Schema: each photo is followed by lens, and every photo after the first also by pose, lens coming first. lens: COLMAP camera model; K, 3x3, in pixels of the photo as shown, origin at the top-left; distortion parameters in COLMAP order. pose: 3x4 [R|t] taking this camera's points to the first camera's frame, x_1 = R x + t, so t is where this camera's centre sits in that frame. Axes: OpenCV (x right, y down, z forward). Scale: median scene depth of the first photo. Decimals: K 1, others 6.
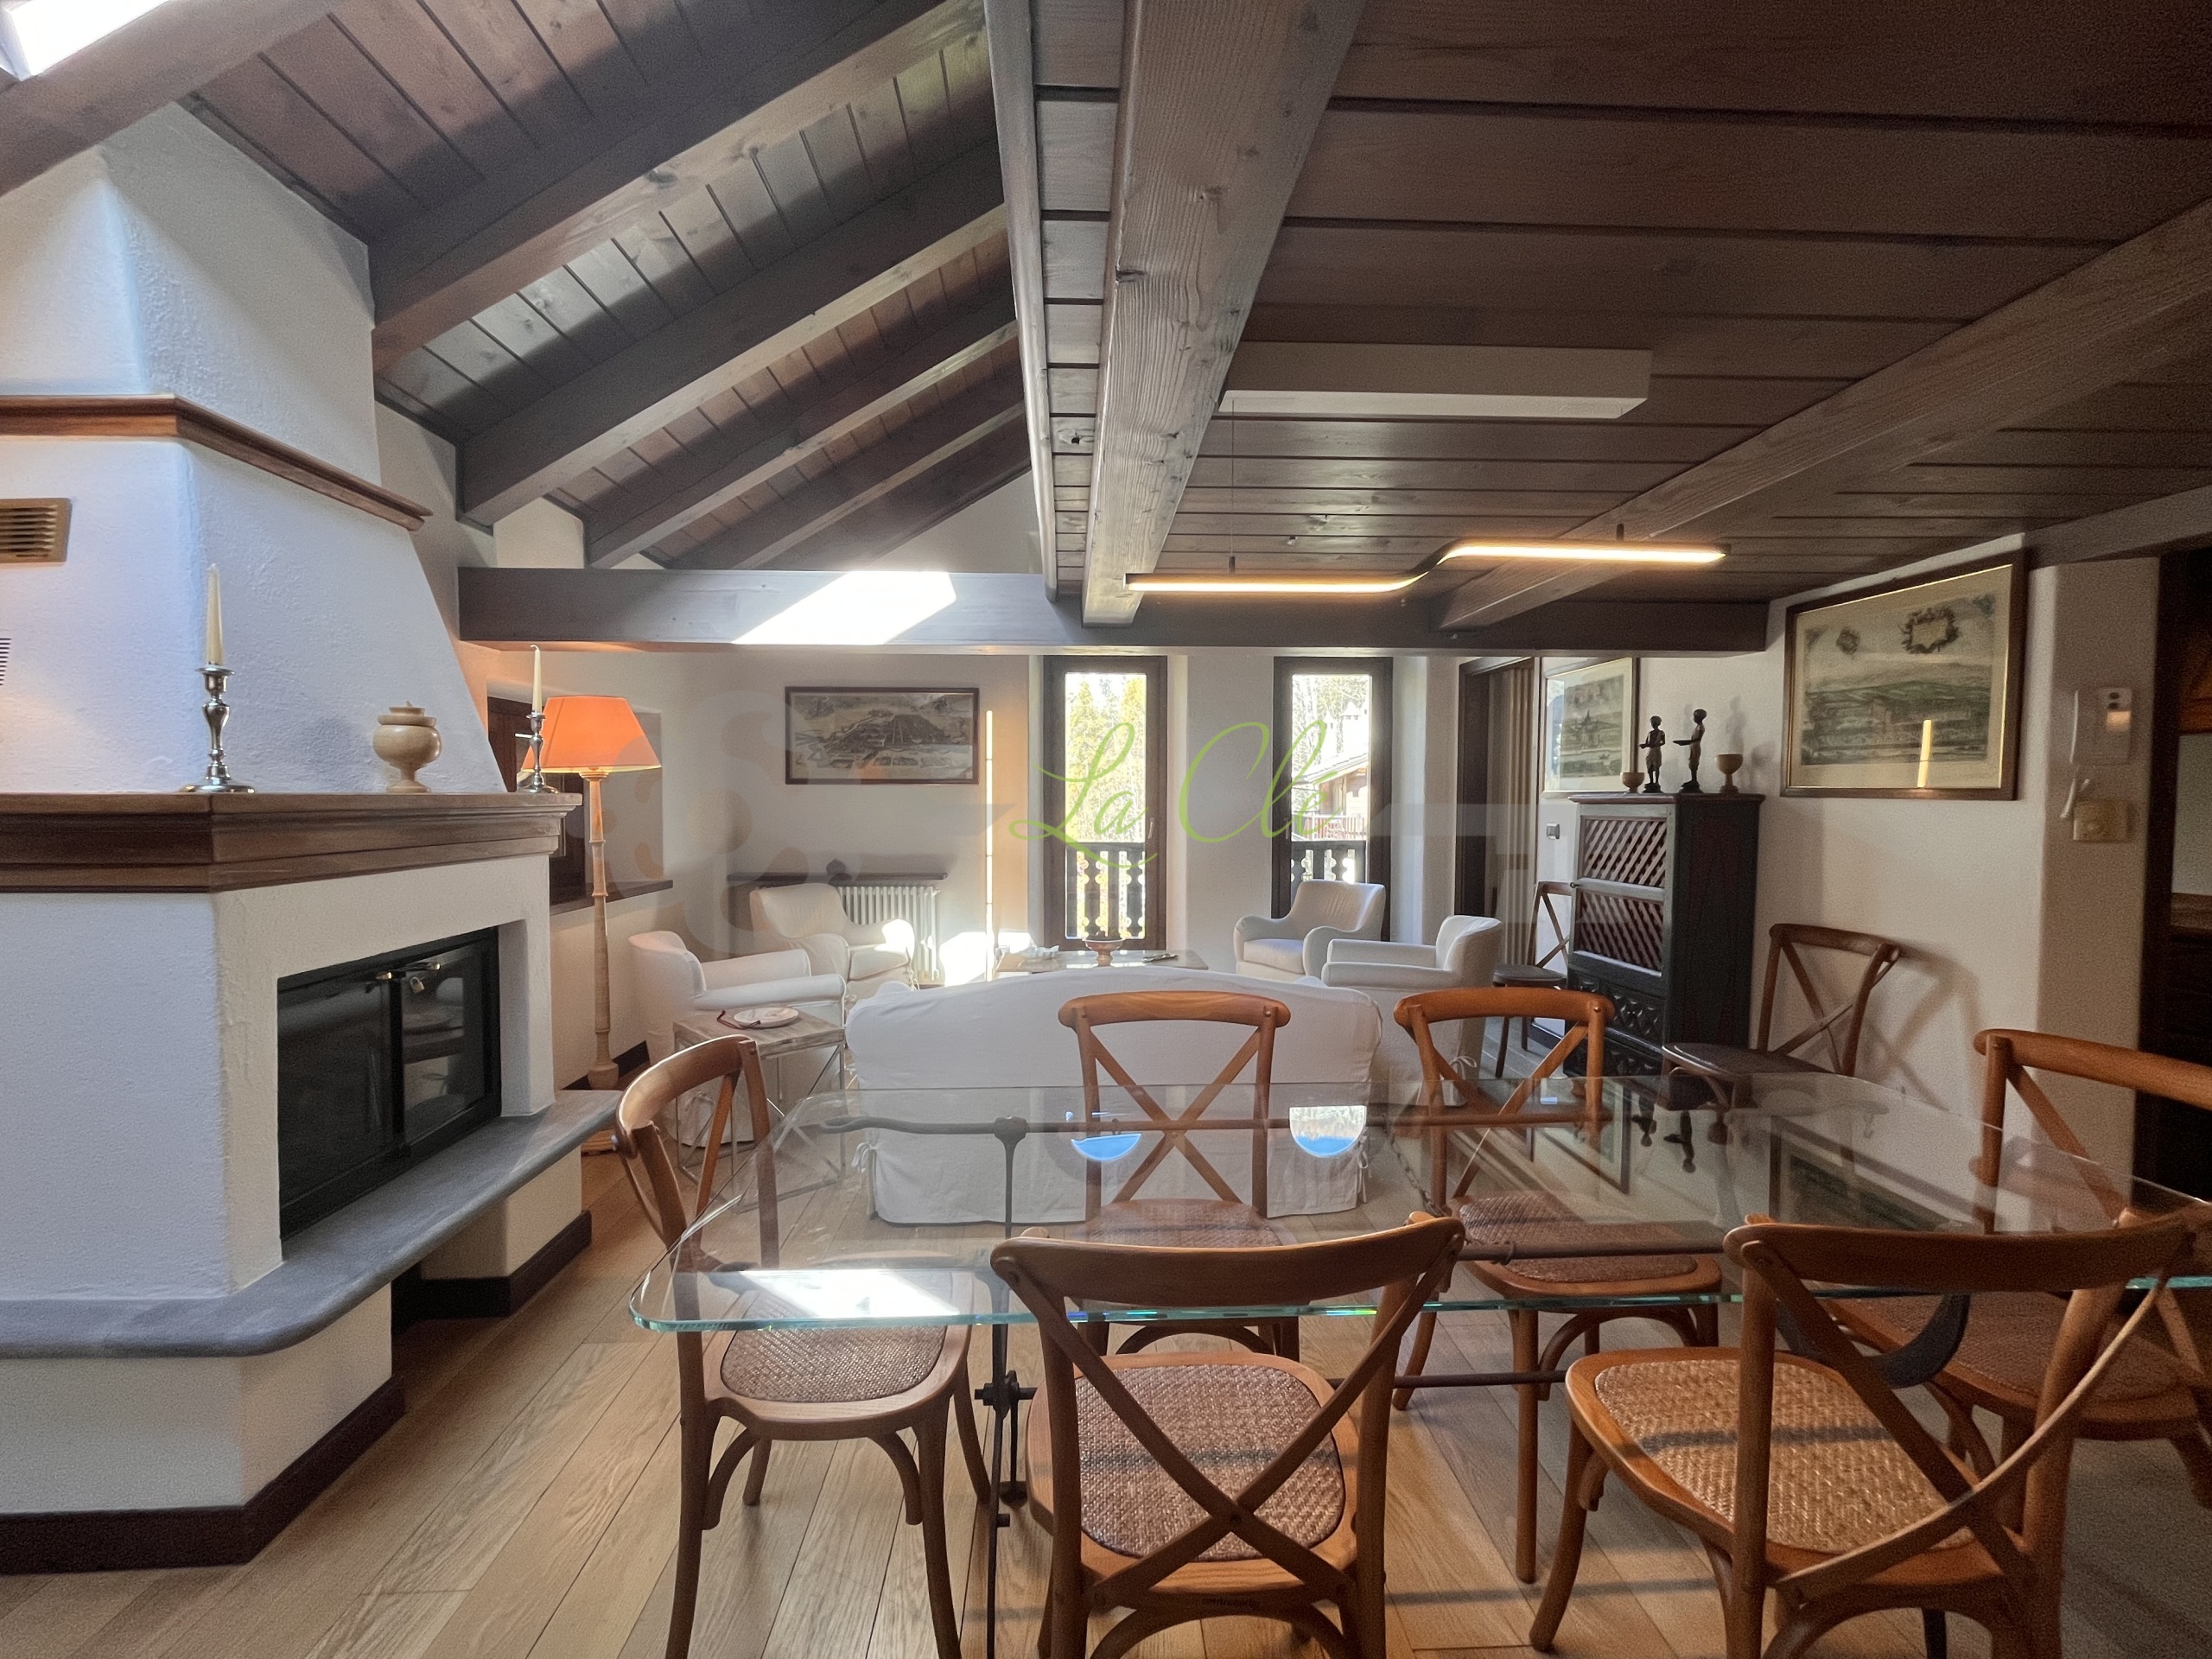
lens RADIAL K [[893.2, 0, 1122.2], [0, 893.2, 826.7], [0, 0, 1]] dist [-0.003232, 0.000600]
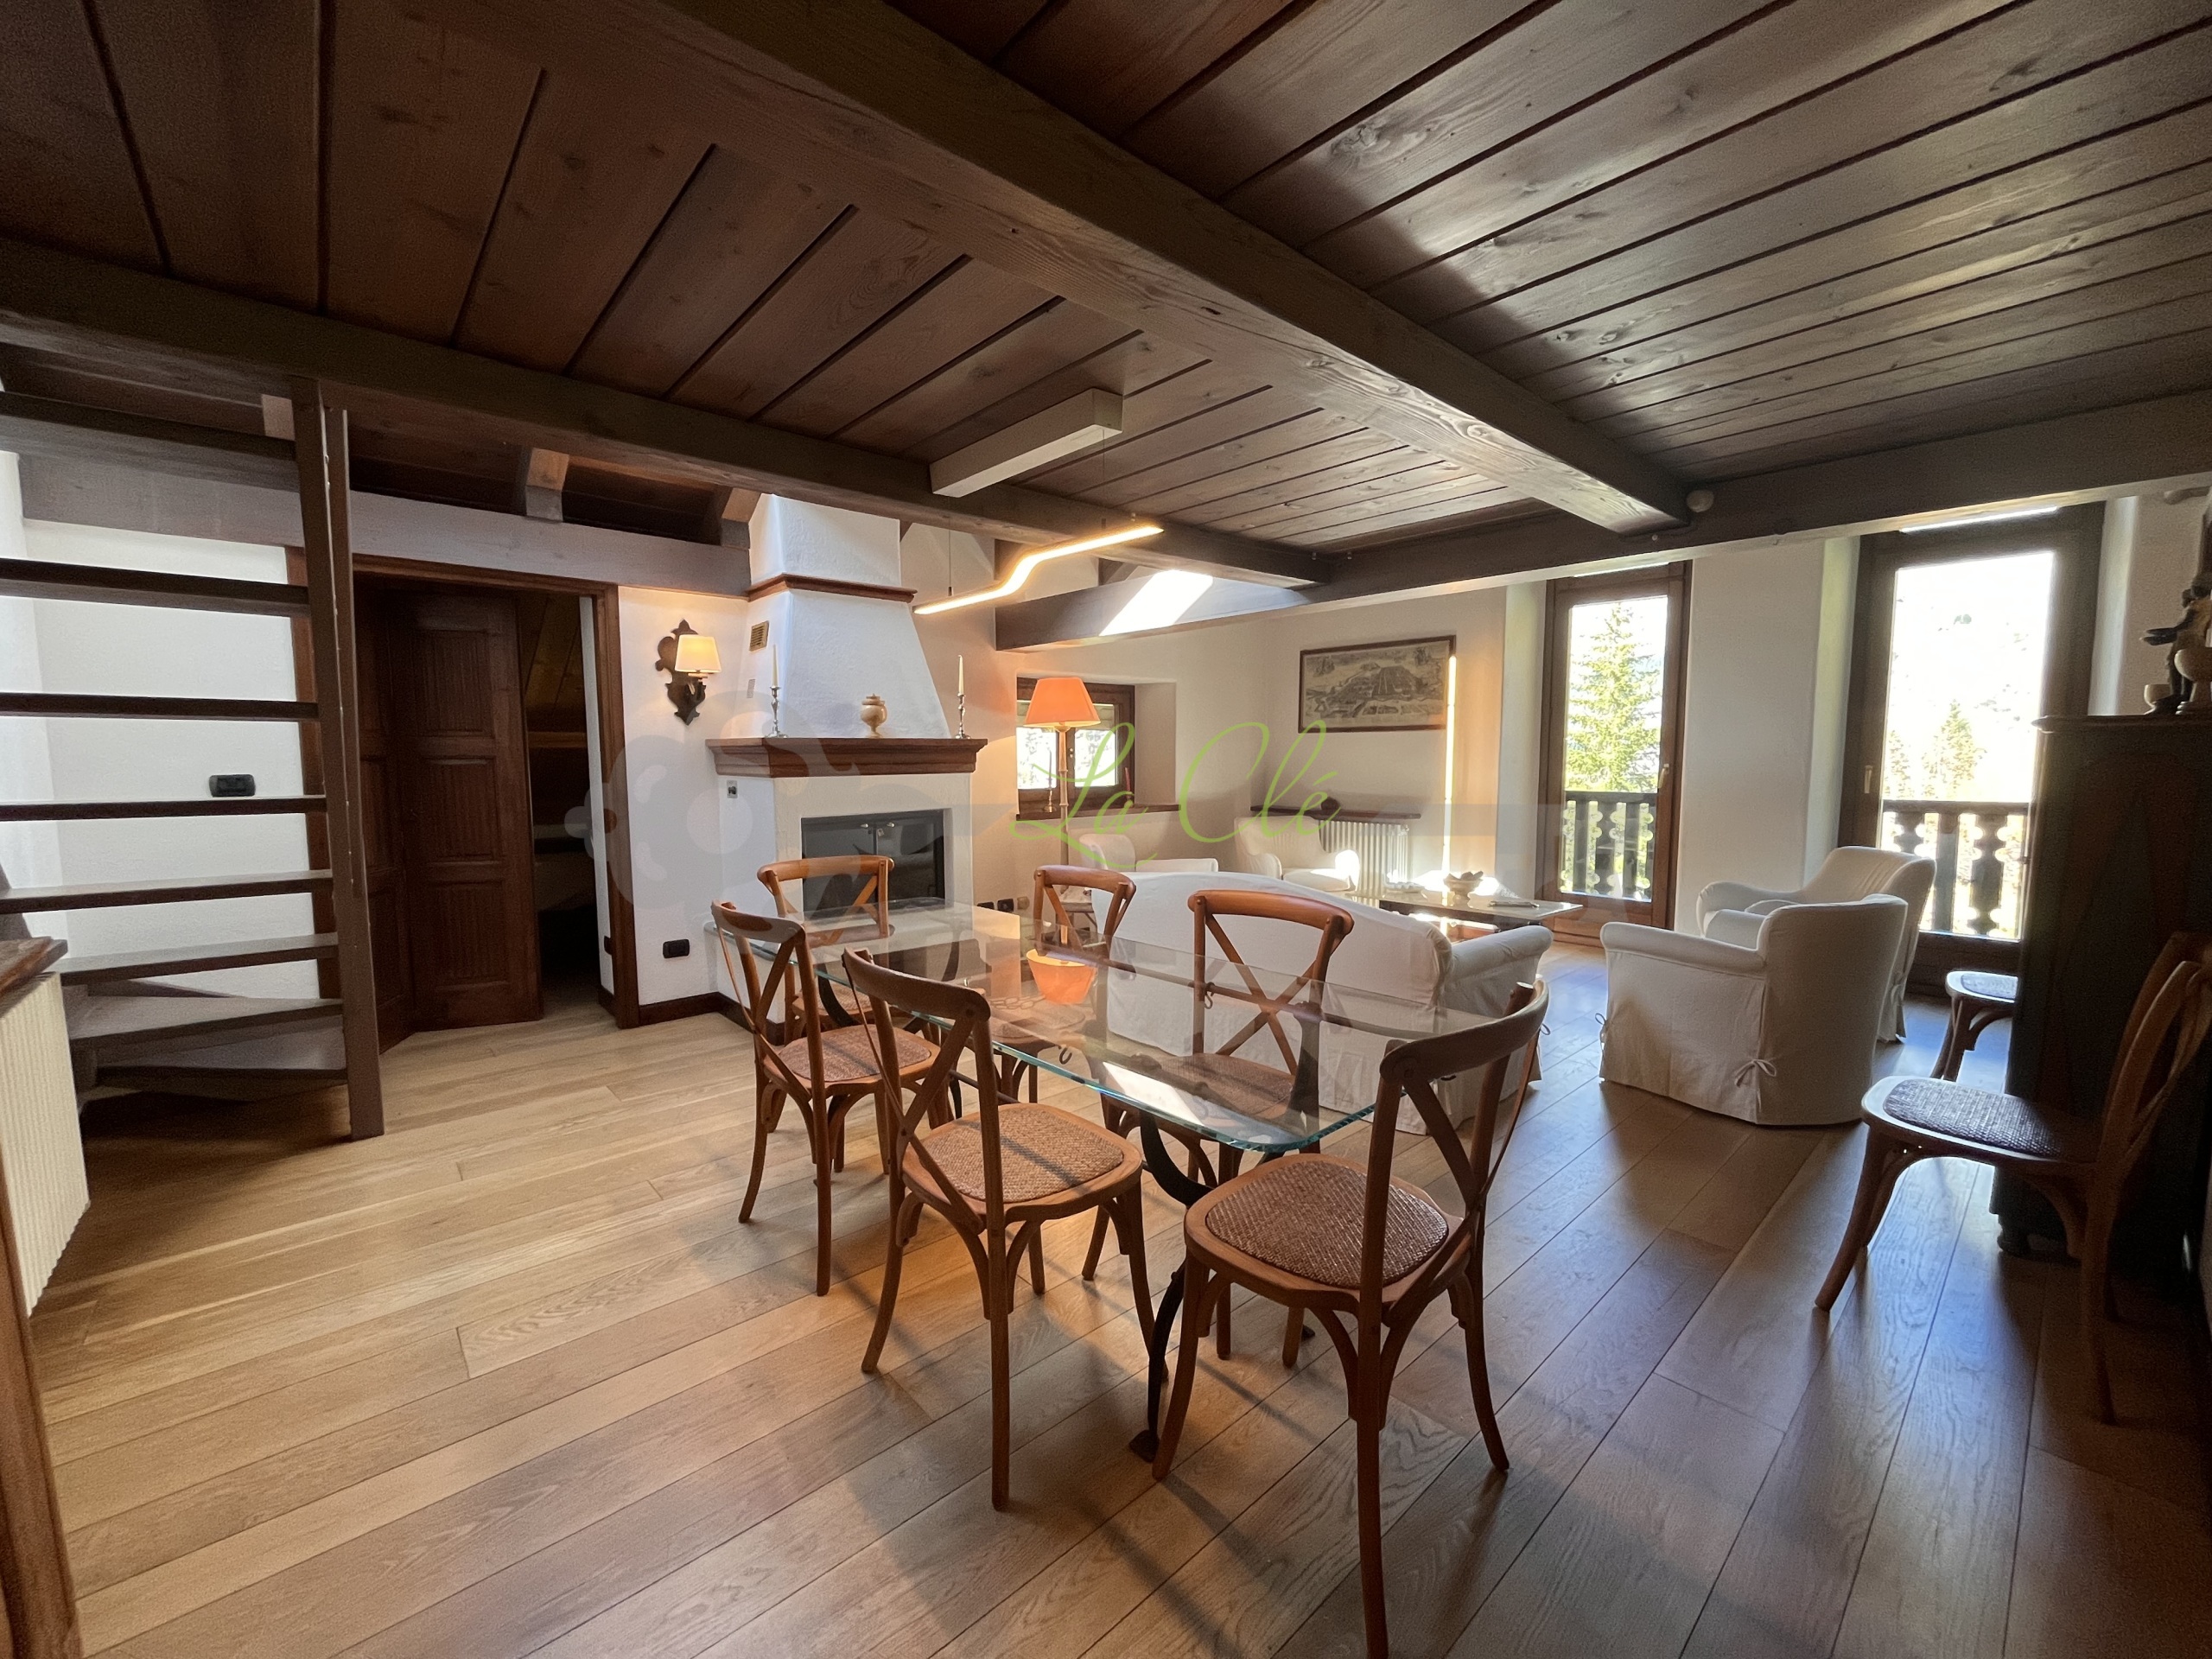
lens RADIAL K [[893.2, 0, 1094.4], [0, 893.2, 852.6], [0, 0, 1]] dist [-0.003232, 0.000600]
pose [[0.624957, 0.087361, -0.775755, 0.825543], [-0.024510, 0.995425, 0.092353, 0.017795], [0.780274, -0.038703, 0.624239, 0.062897]]
